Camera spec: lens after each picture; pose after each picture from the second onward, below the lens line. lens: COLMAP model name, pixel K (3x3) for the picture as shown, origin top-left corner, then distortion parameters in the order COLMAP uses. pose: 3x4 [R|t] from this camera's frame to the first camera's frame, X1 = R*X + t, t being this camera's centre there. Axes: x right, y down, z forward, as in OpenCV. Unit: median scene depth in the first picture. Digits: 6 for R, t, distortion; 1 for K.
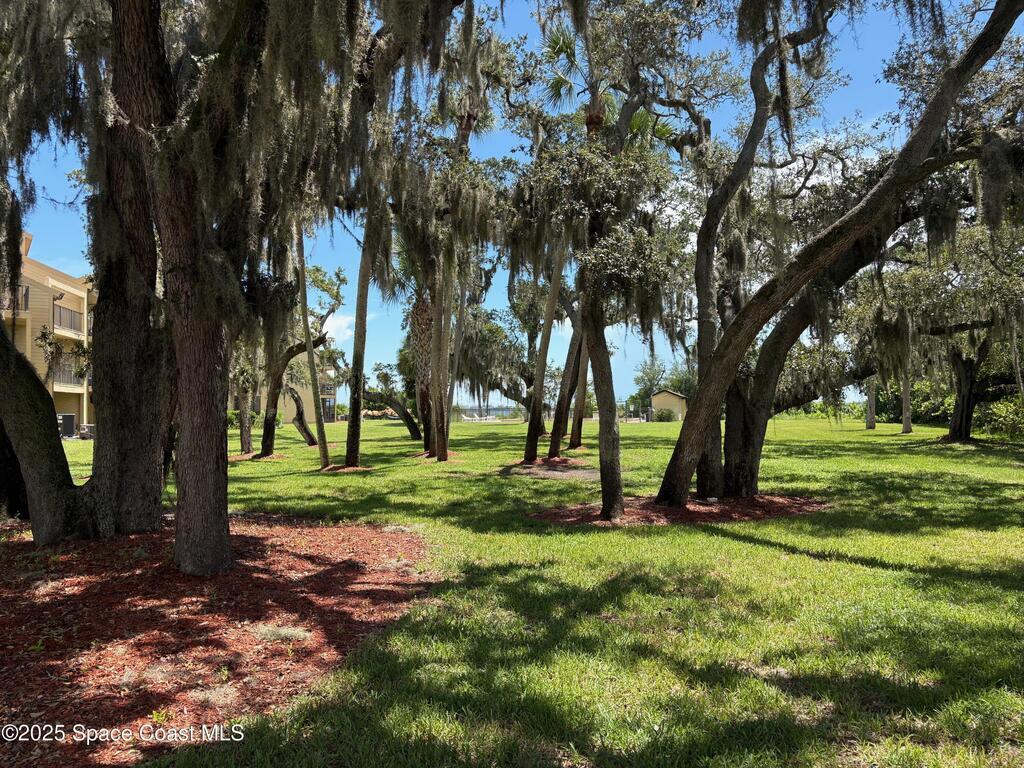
lens RADIAL K [[769.3, 0, 503.4], [0, 769.3, 388.1], [0, 0, 1]] dist [0.068725, -0.078368]
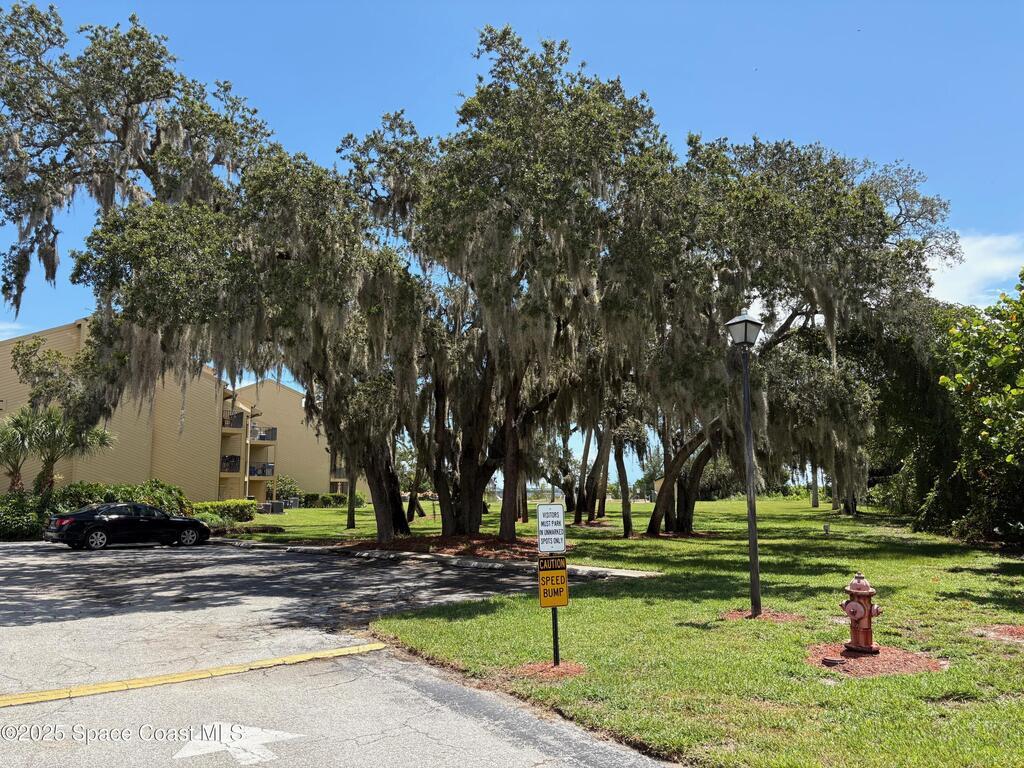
lens RADIAL K [[769.3, 0, 503.4], [0, 769.3, 388.1], [0, 0, 1]] dist [0.068725, -0.078368]
pose [[0.999965, -0.001651, -0.008254, -0.112784], [0.000770, 0.994416, -0.105527, -0.021583], [0.008382, 0.105517, 0.994382, -0.718465]]
